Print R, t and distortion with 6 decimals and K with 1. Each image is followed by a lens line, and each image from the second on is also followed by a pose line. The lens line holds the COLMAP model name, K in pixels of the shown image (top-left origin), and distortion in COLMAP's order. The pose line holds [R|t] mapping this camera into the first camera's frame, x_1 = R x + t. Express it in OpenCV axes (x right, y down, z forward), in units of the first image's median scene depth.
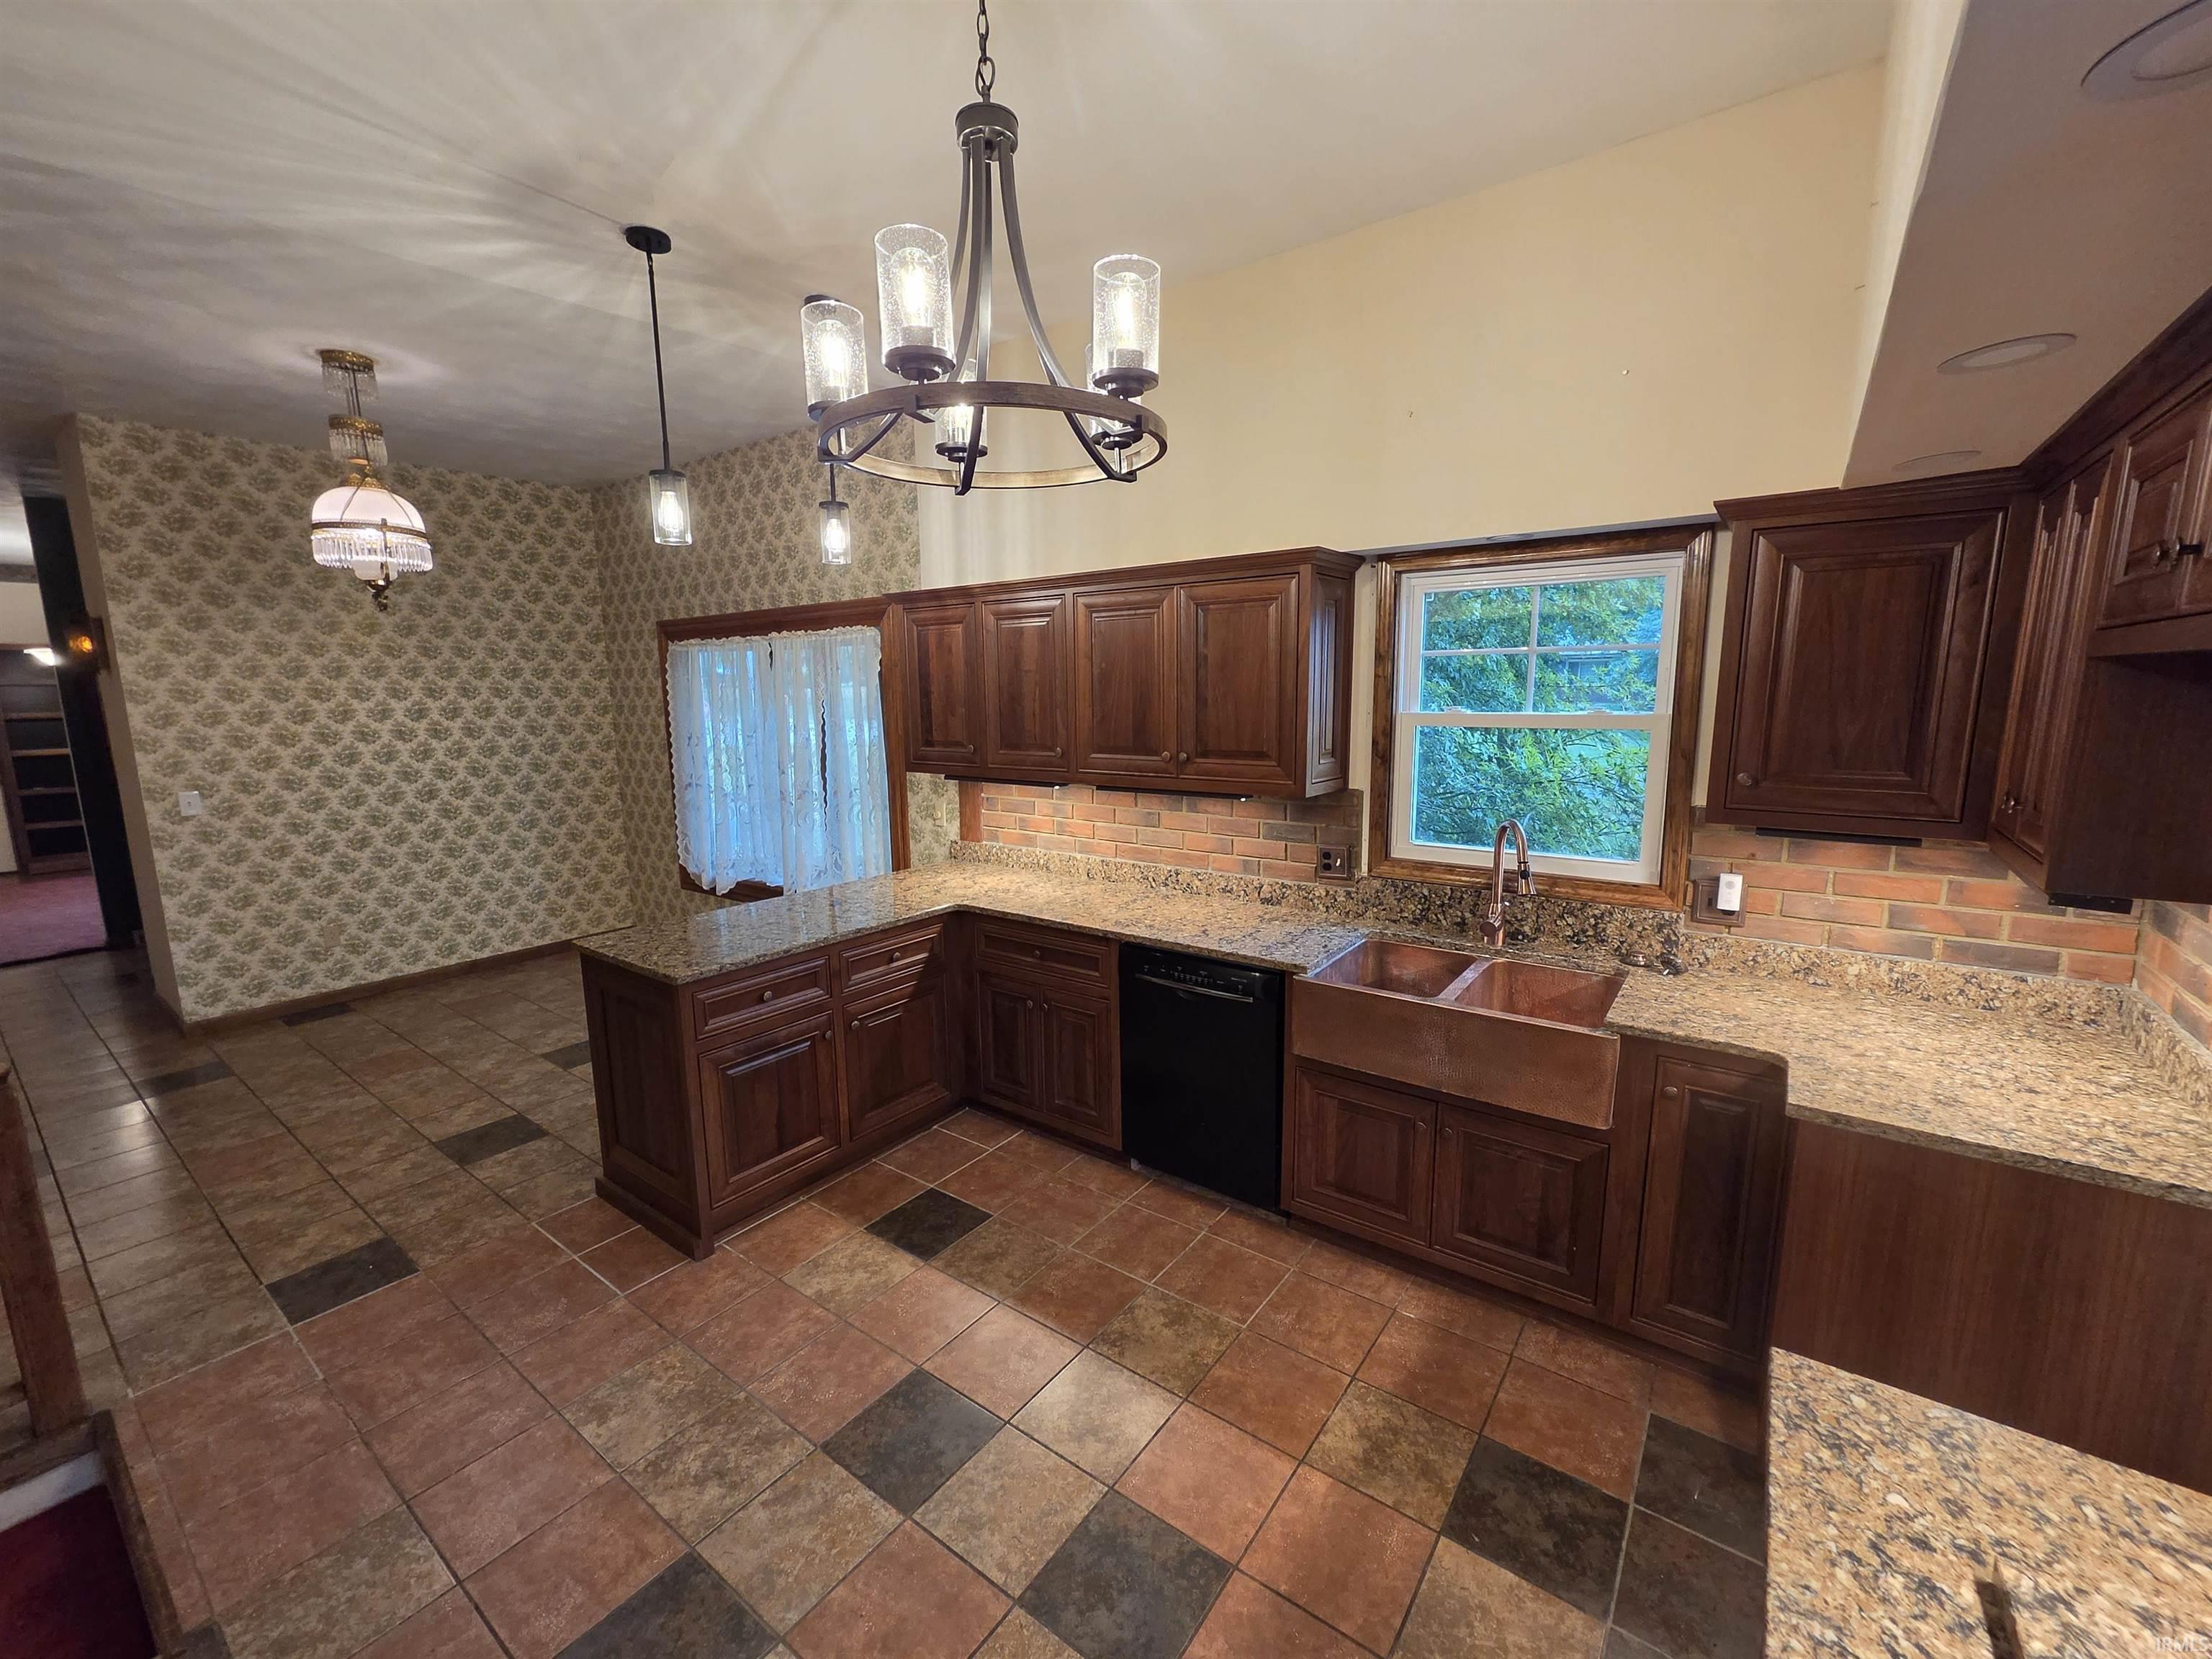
lens RADIAL K [[903.2, 0, 1106.0], [0, 903.2, 829.5], [0, 0, 1]] dist [0.001622, -0.000210]
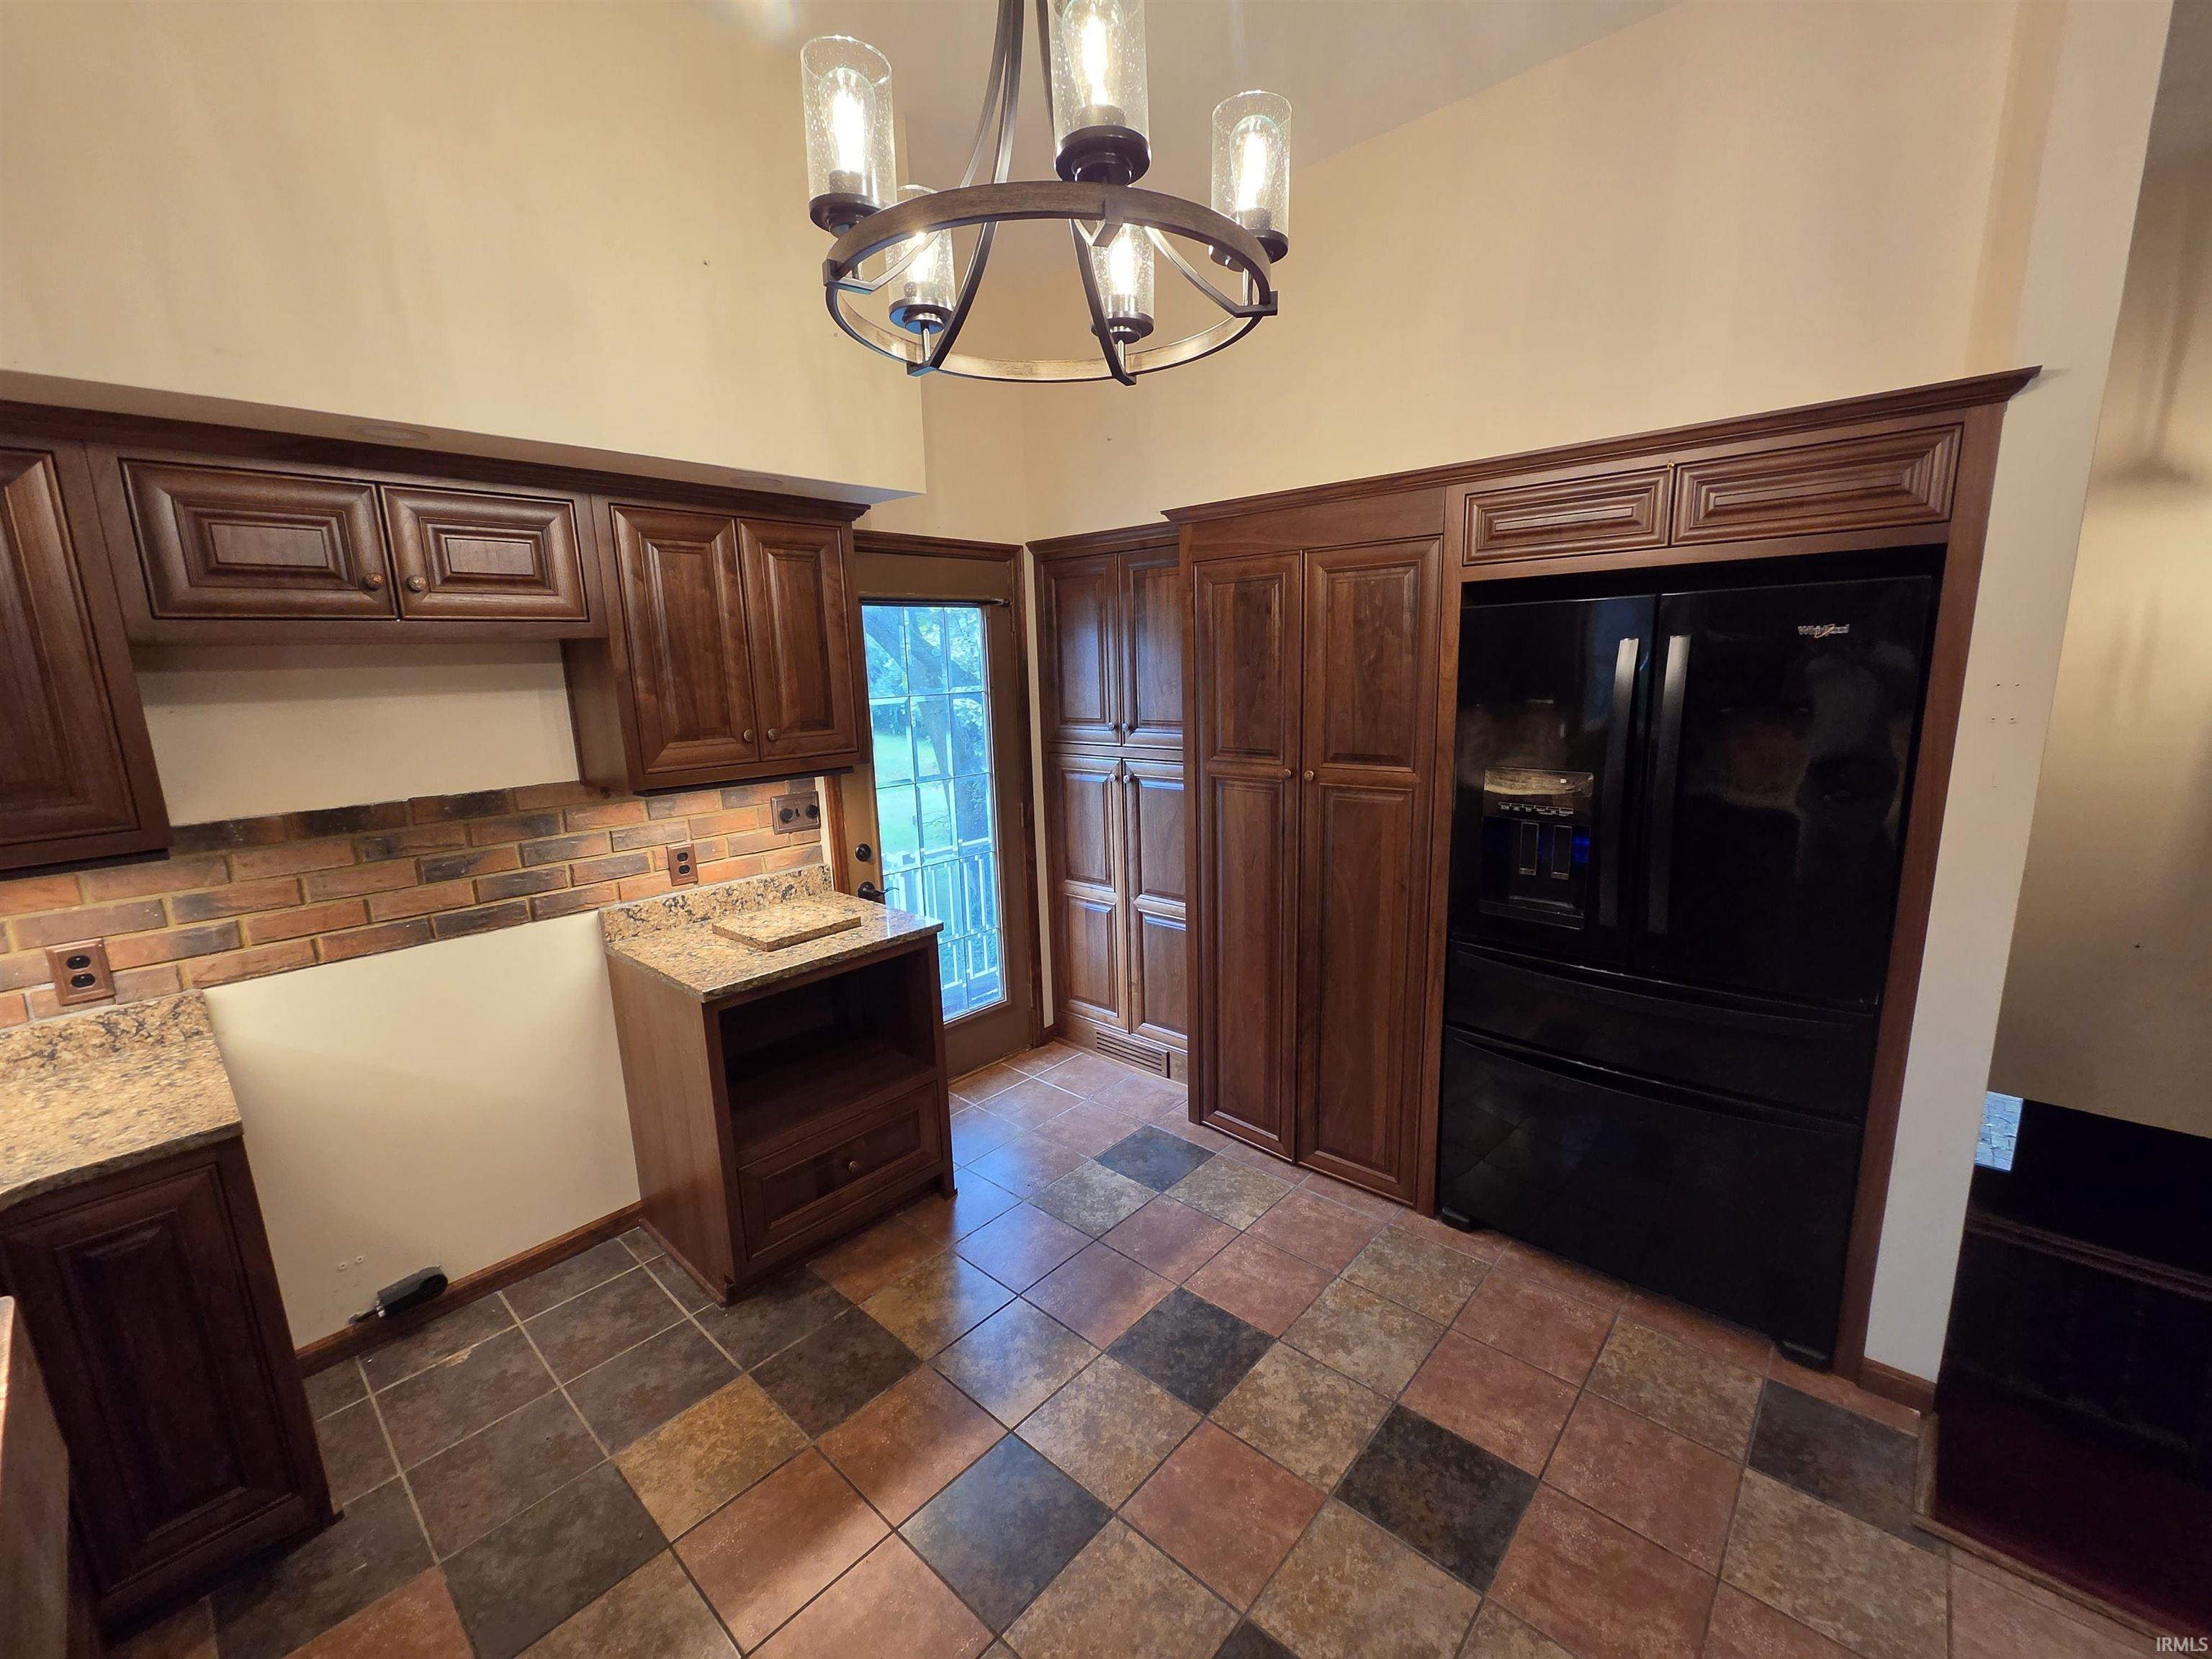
lens RADIAL K [[903.2, 0, 1106.0], [0, 903.2, 829.5], [0, 0, 1]] dist [0.001622, -0.000210]
pose [[-0.994601, 0.023045, 0.101178, -0.205054], [0.056293, 0.938914, 0.339517, -0.228572], [-0.087173, 0.343379, -0.935143, 1.640944]]
